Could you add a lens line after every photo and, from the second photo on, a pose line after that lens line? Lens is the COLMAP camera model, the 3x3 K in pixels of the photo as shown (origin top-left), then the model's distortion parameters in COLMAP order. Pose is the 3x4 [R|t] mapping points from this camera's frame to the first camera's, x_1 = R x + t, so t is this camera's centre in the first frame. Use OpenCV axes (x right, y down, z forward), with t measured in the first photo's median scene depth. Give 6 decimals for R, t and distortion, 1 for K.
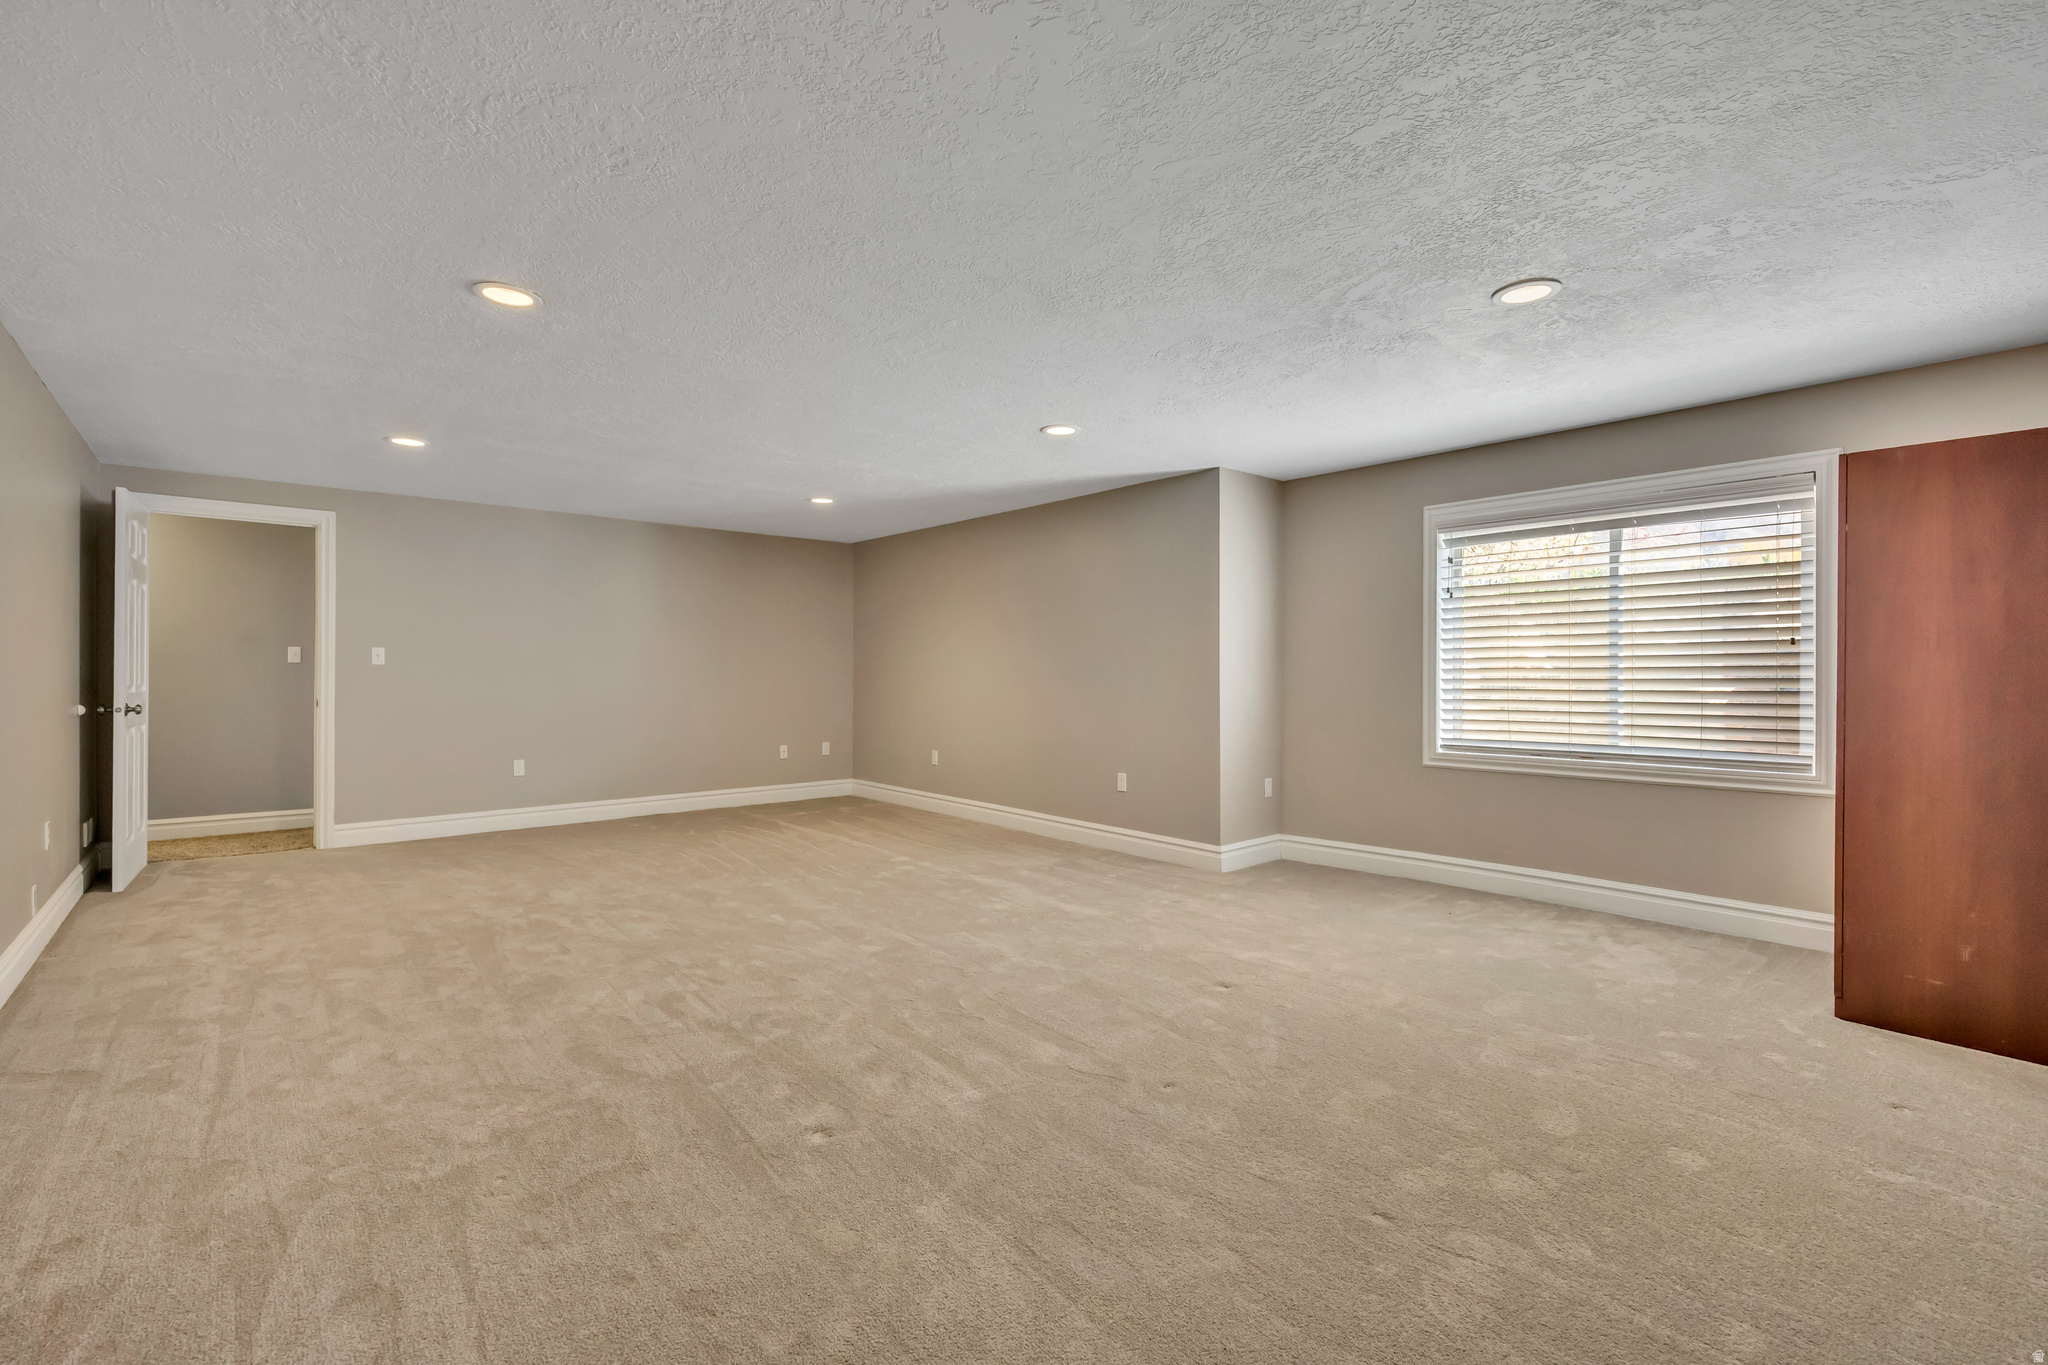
lens RADIAL K [[895.1, 0, 1017.9], [0, 895.1, 678.0], [0, 0, 1]] dist [-0.003690, -0.000085]
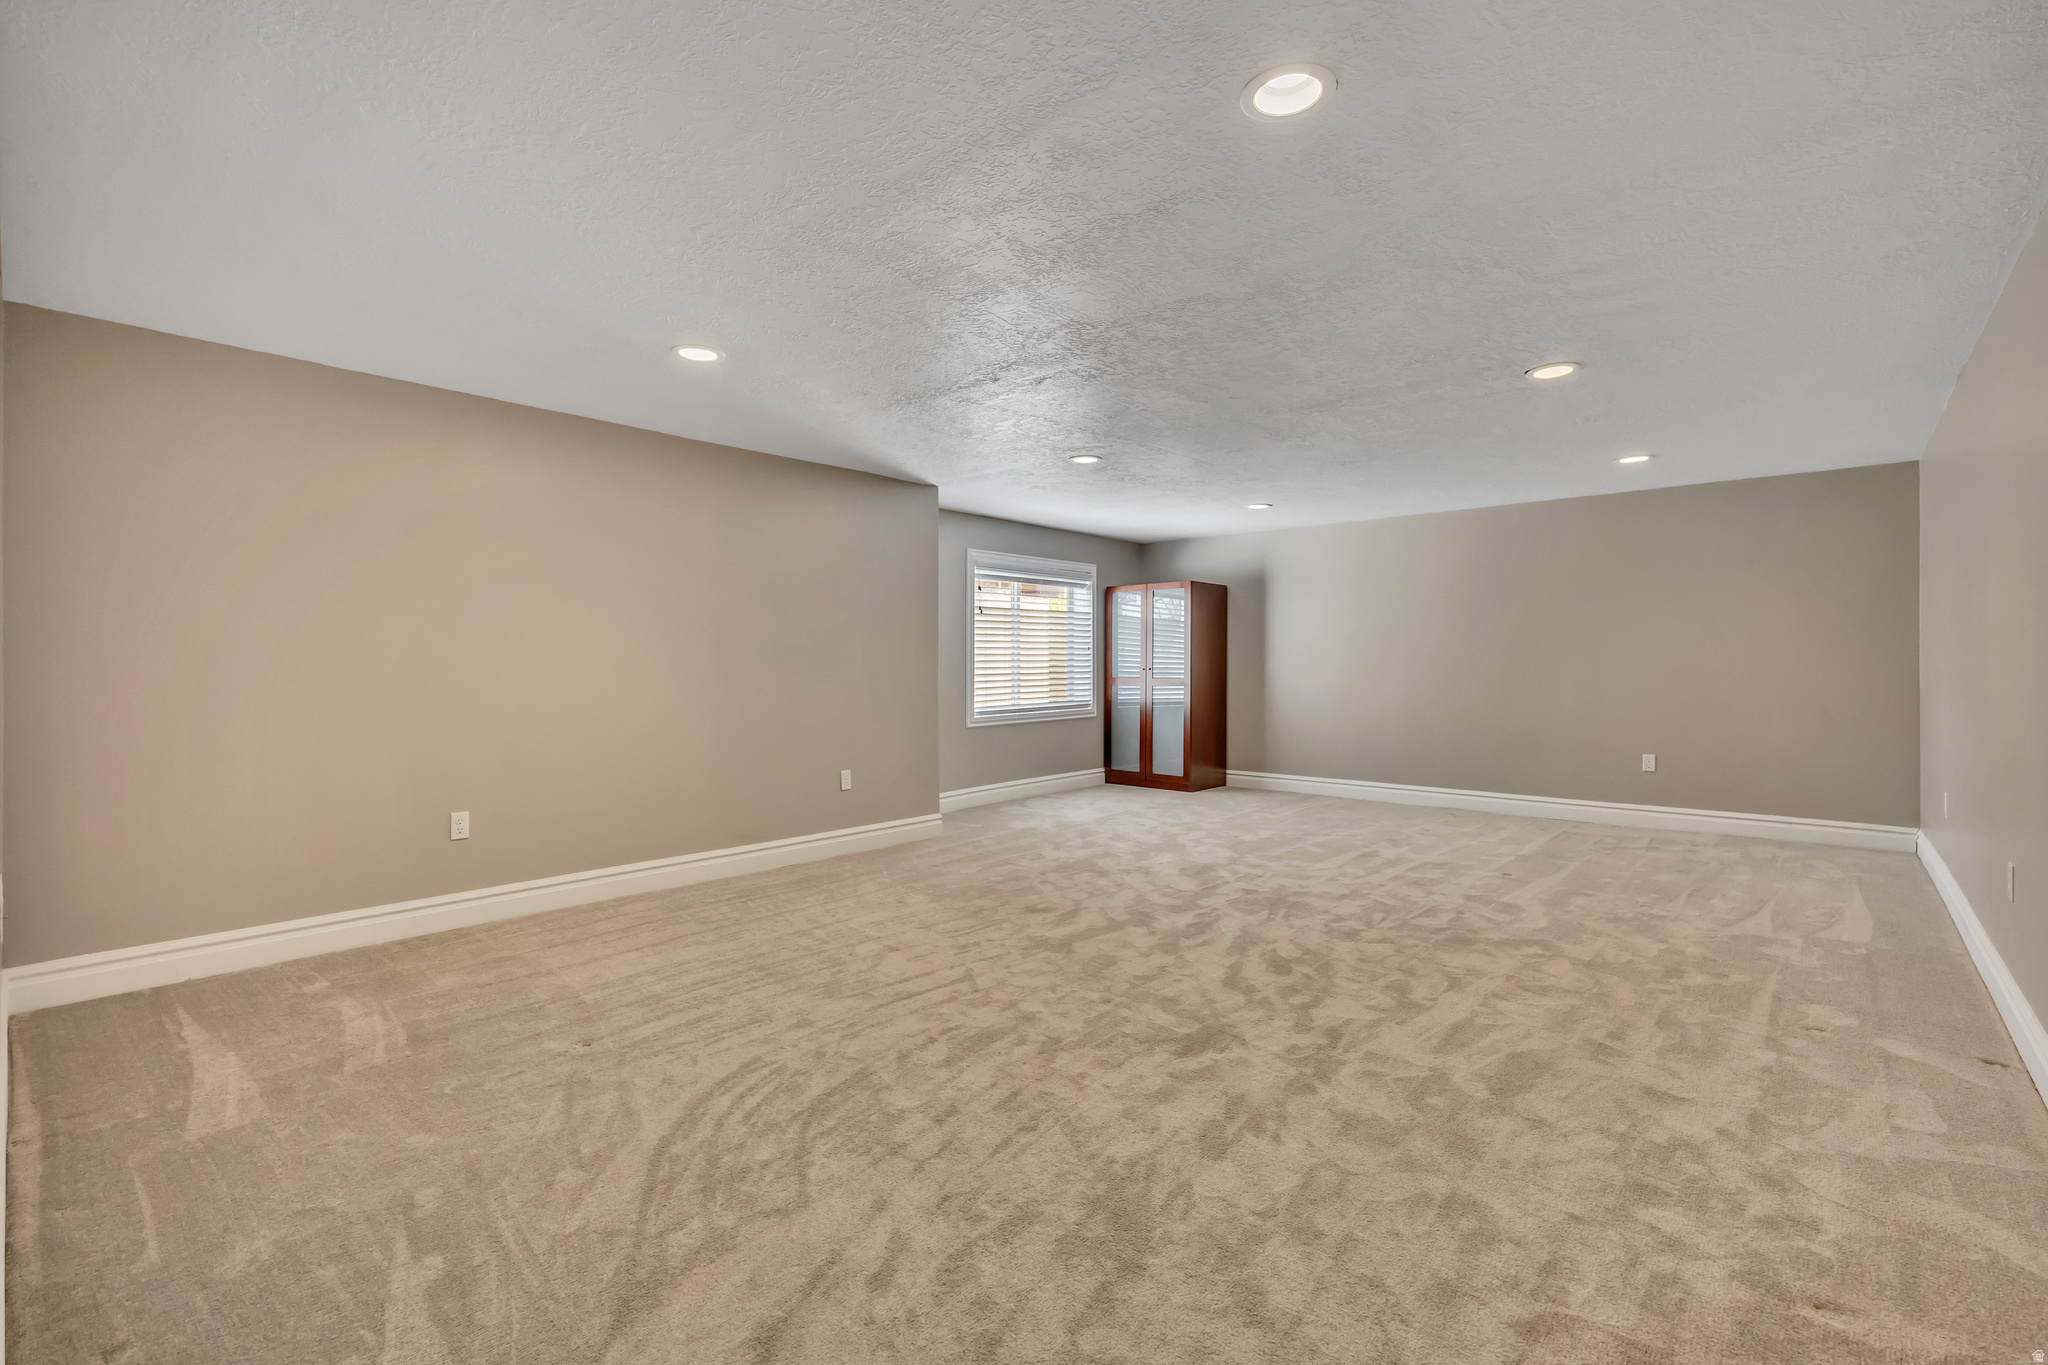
lens RADIAL K [[895.1, 0, 1023.4], [0, 895.1, 675.3], [0, 0, 1]] dist [-0.003690, -0.000085]
pose [[-0.109181, -0.017495, 0.993868, -1.048200], [0.007728, 0.999800, 0.018449, -0.013337], [-0.993992, 0.009695, -0.109024, 1.133133]]
